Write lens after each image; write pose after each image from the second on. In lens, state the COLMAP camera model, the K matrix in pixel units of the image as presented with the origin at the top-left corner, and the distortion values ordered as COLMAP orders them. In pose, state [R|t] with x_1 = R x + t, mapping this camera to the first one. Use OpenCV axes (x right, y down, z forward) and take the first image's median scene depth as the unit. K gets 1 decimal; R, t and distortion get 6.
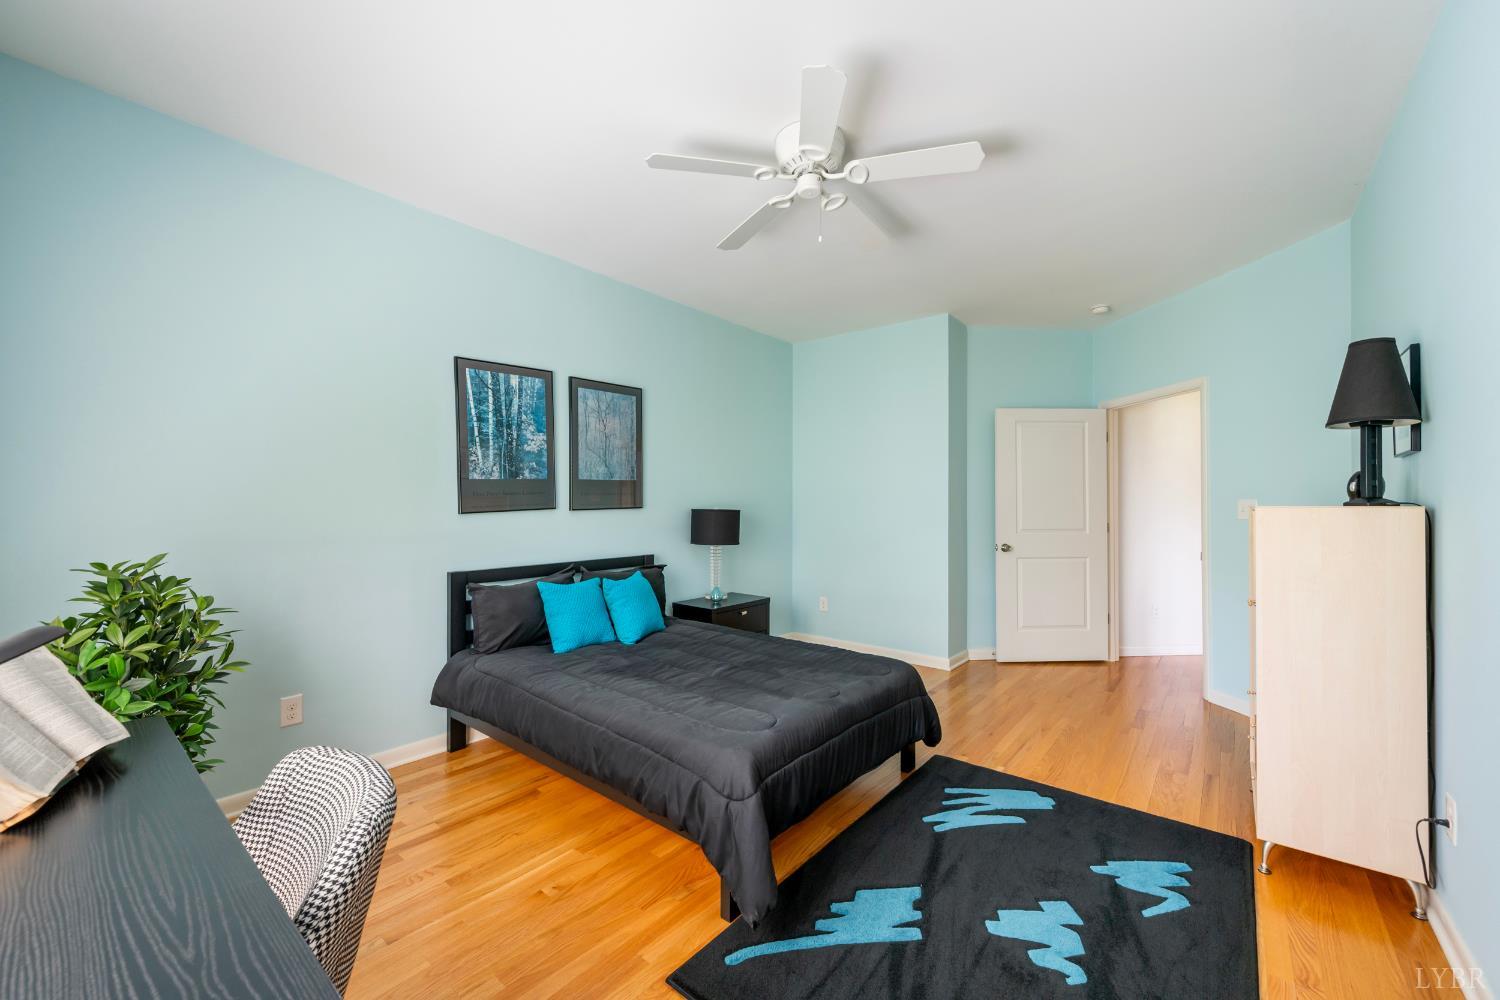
lens RADIAL K [[593.7, 0, 759.7], [0, 593.7, 494.7], [0, 0, 1]] dist [-0.001532, -0.000083]
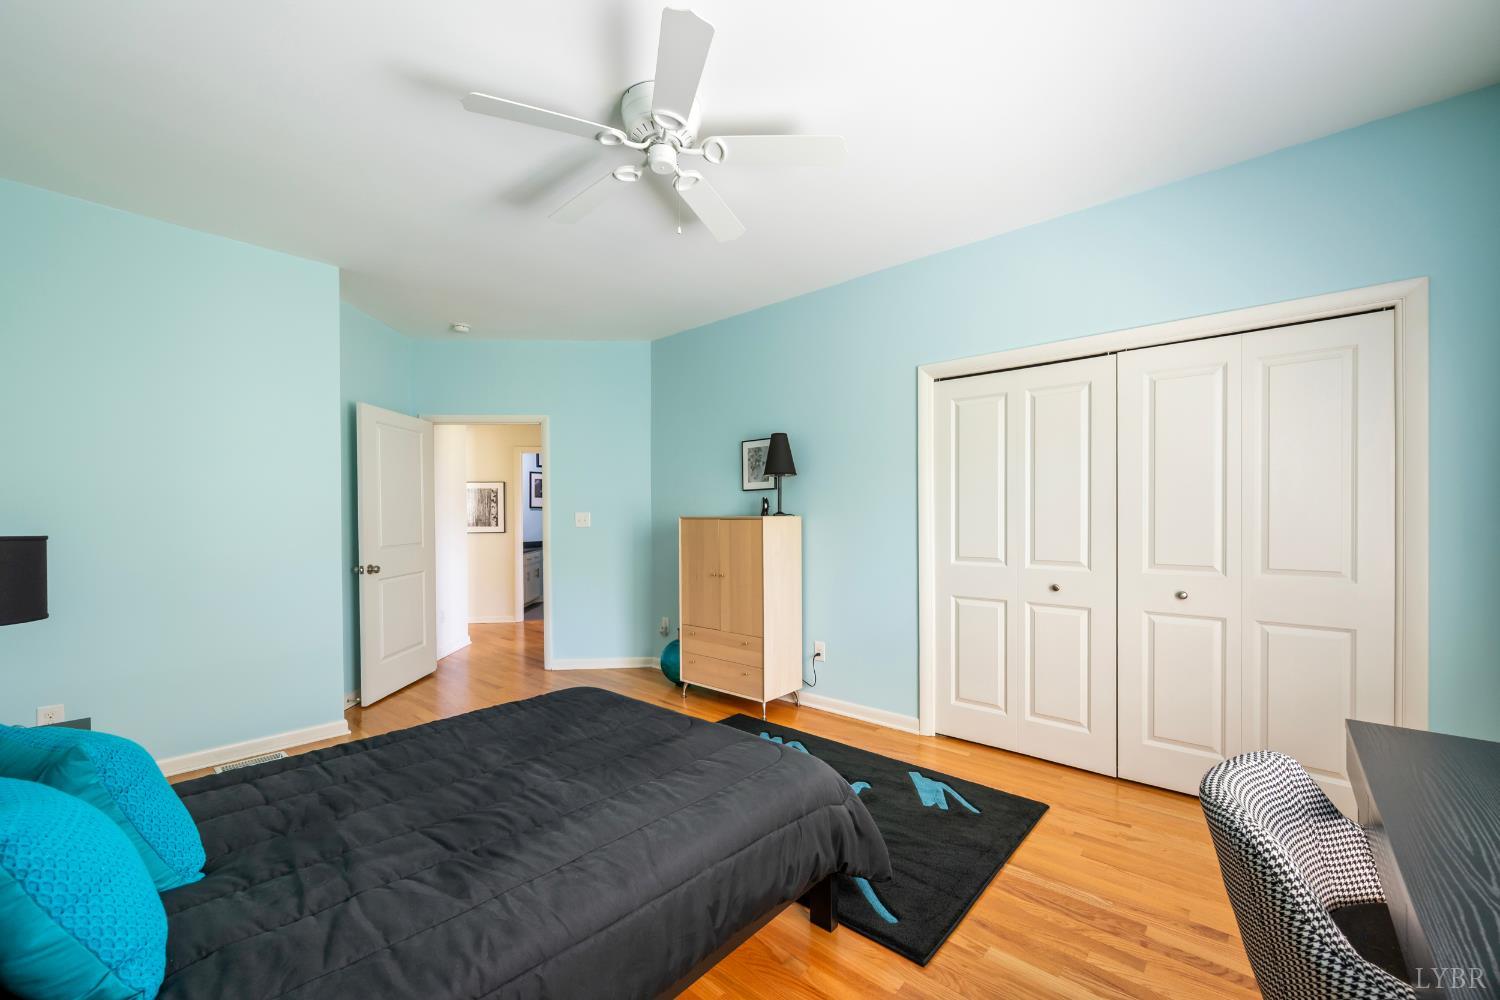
lens RADIAL K [[593.7, 0, 752.7], [0, 593.7, 513.3], [0, 0, 1]] dist [-0.001532, -0.000083]
pose [[0.038786, -0.002238, 0.999245, -0.580507], [-0.007146, 0.999971, 0.002517, 0.004360], [-0.999222, -0.007238, 0.038769, 0.599683]]
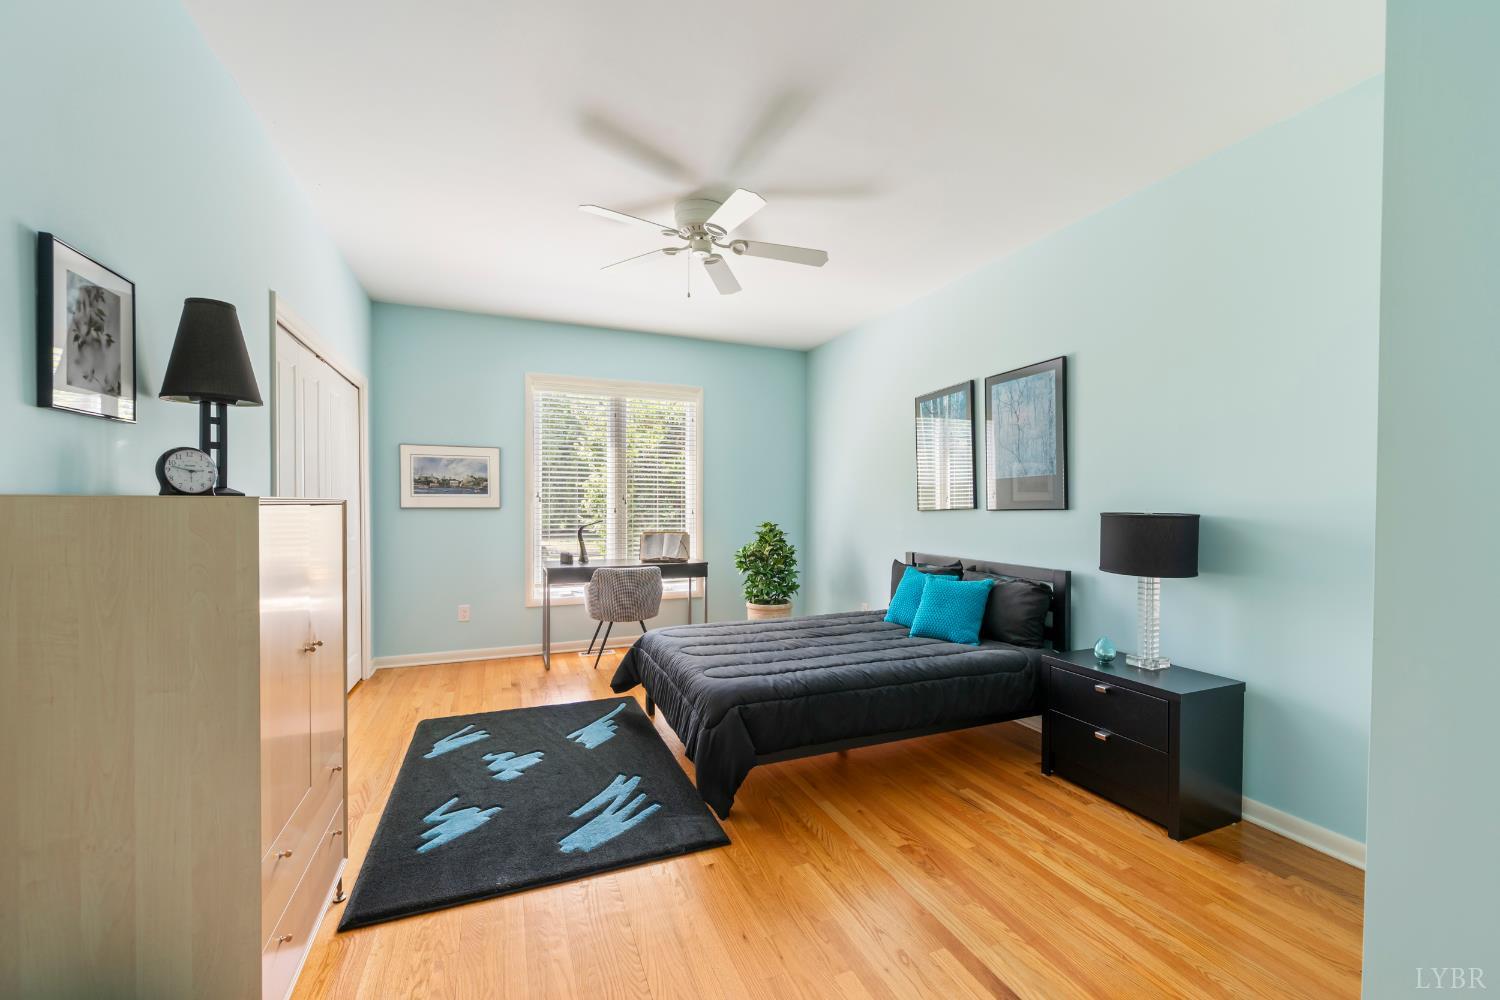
lens RADIAL K [[593.7, 0, 747.0], [0, 593.7, 509.3], [0, 0, 1]] dist [-0.001532, -0.000083]
pose [[-0.485614, 0.002259, -0.874170, 0.828102], [0.005869, 0.999983, -0.000676, 0.024824], [0.874153, -0.005458, -0.485619, 1.229542]]
